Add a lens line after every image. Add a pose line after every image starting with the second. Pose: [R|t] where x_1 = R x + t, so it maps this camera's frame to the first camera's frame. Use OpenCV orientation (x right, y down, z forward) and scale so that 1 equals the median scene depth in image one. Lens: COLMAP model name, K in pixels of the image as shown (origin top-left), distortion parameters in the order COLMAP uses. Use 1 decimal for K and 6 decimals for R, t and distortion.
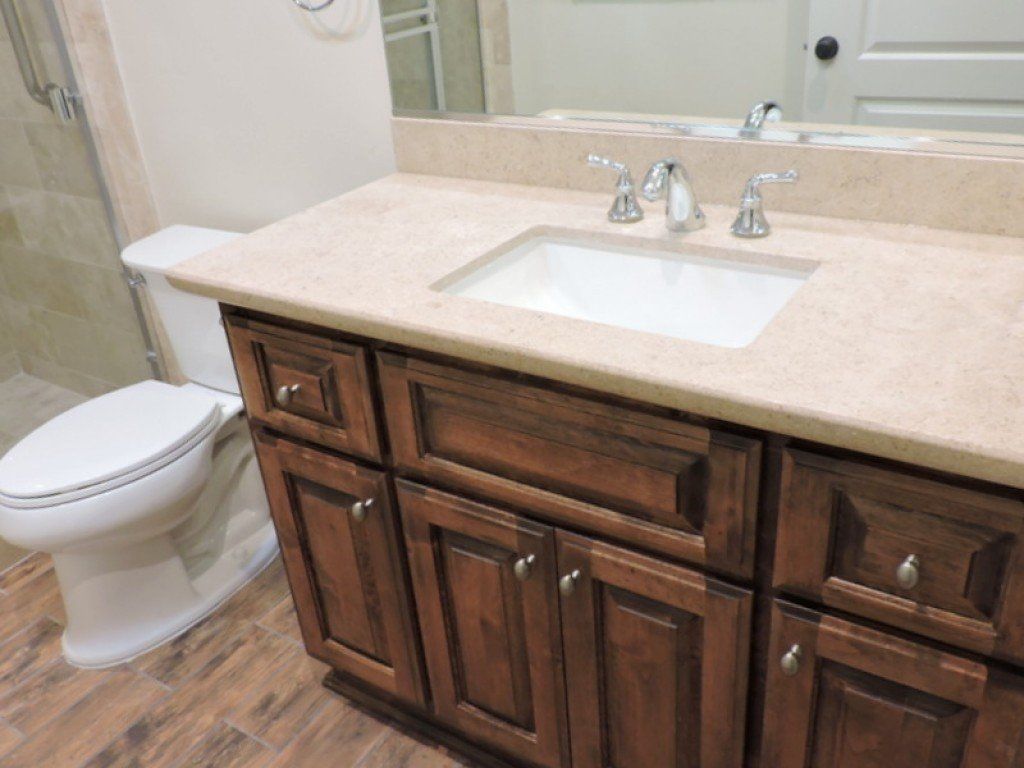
lens RADIAL K [[891.3, 0, 512.0], [0, 891.3, 384.0], [0, 0, 1]] dist [-0.024397, 0.008638]
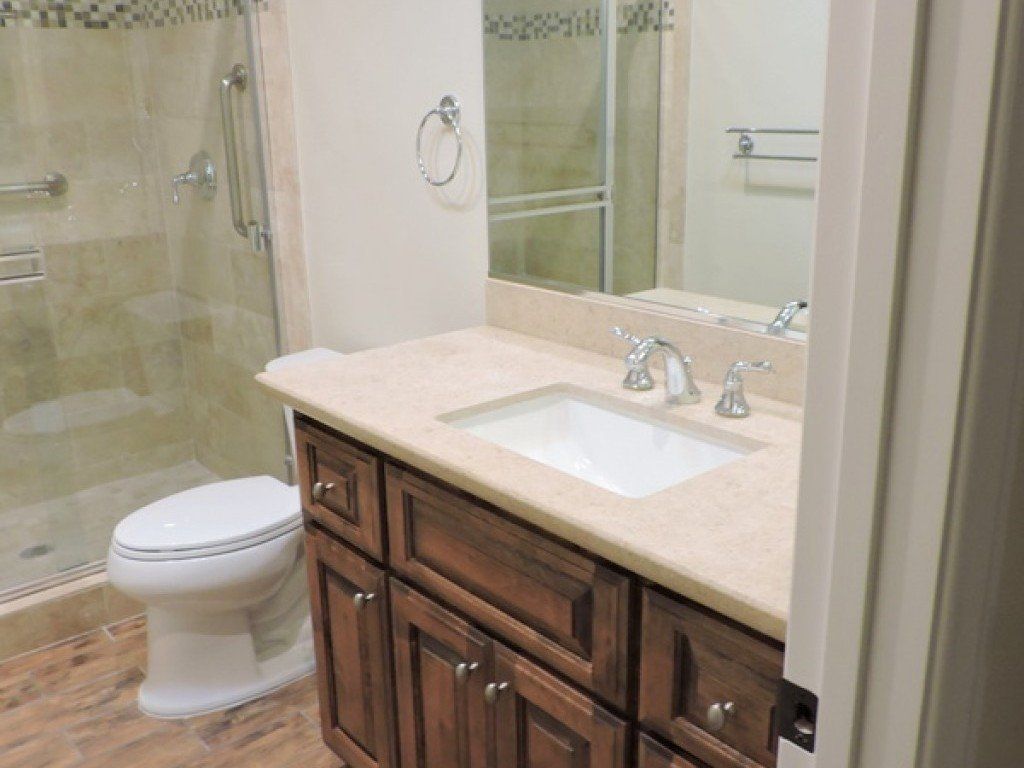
lens RADIAL K [[954.8, 0, 512.0], [0, 954.8, 384.0], [0, 0, 1]] dist [-0.010622, -0.004142]
pose [[0.956891, 0.135899, -0.256692, 0.298992], [-0.180577, 0.970574, -0.159305, 0.031333], [0.227489, 0.198790, 0.953274, -0.186586]]
